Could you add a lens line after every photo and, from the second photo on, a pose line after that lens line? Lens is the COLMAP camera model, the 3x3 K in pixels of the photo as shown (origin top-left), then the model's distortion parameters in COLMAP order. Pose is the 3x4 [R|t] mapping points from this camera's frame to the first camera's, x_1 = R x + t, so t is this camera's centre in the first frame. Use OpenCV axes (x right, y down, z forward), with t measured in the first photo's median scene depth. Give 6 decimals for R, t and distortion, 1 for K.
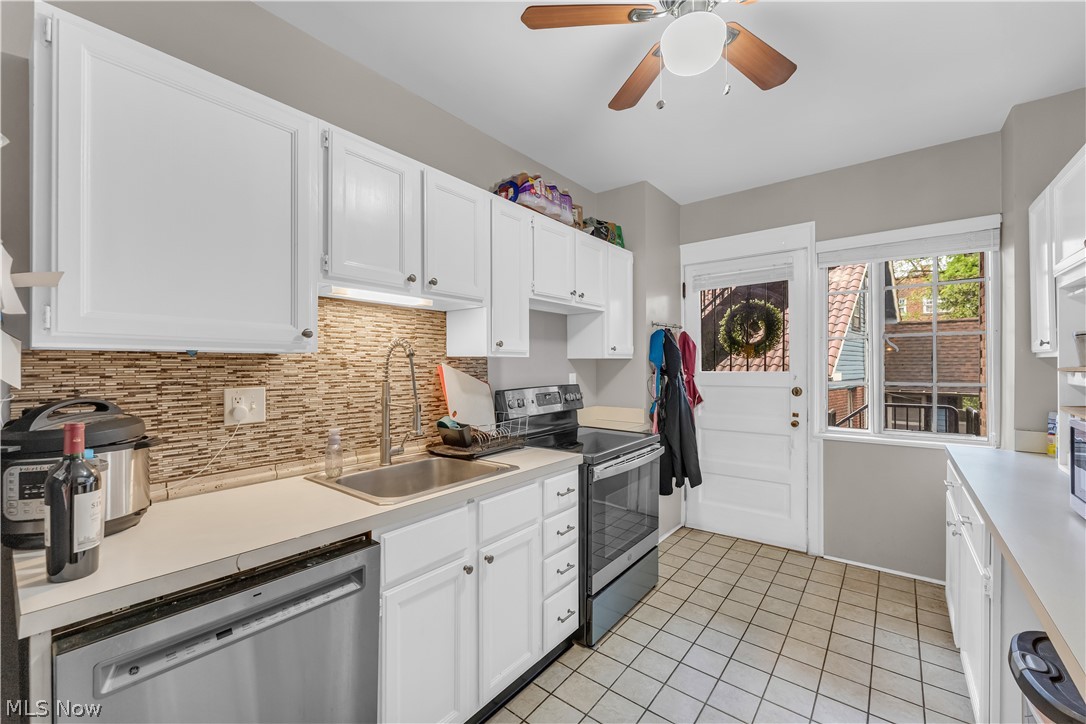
lens RADIAL K [[438.3, 0, 543.6], [0, 438.3, 365.2], [0, 0, 1]] dist [0.001120, -0.001426]
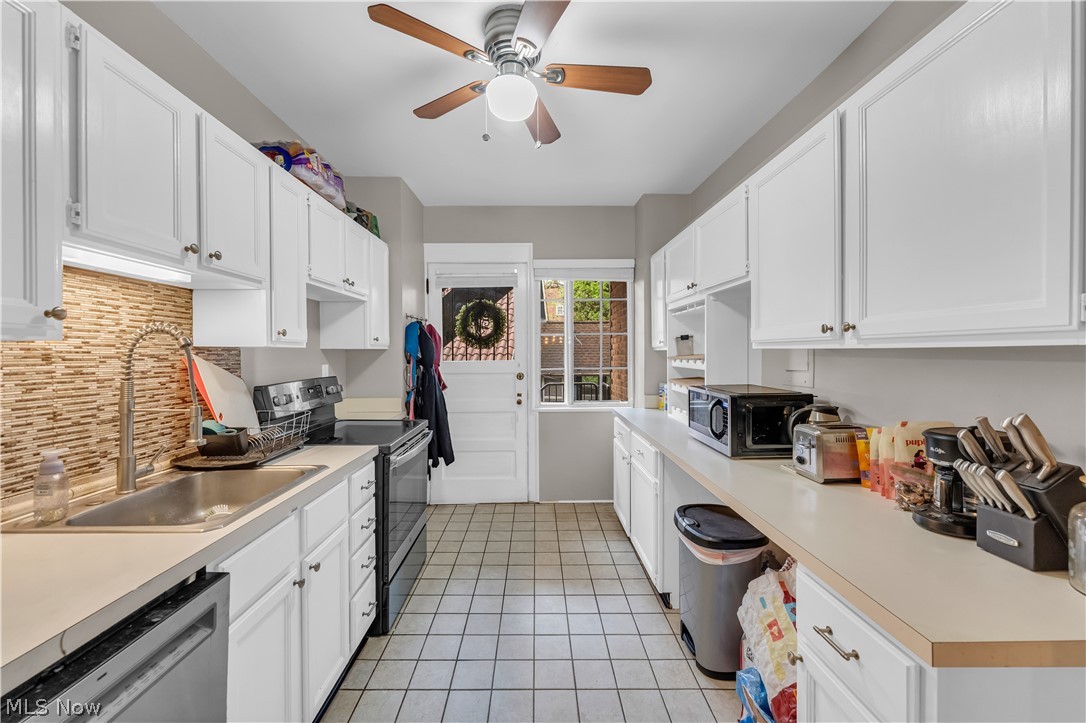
lens RADIAL K [[438.3, 0, 532.3], [0, 438.3, 356.0], [0, 0, 1]] dist [0.001120, -0.001426]
pose [[0.782042, -0.003944, 0.623213, -0.249767], [0.001620, 0.999989, 0.004296, -0.004677], [-0.623224, -0.002350, 0.782040, -0.005237]]
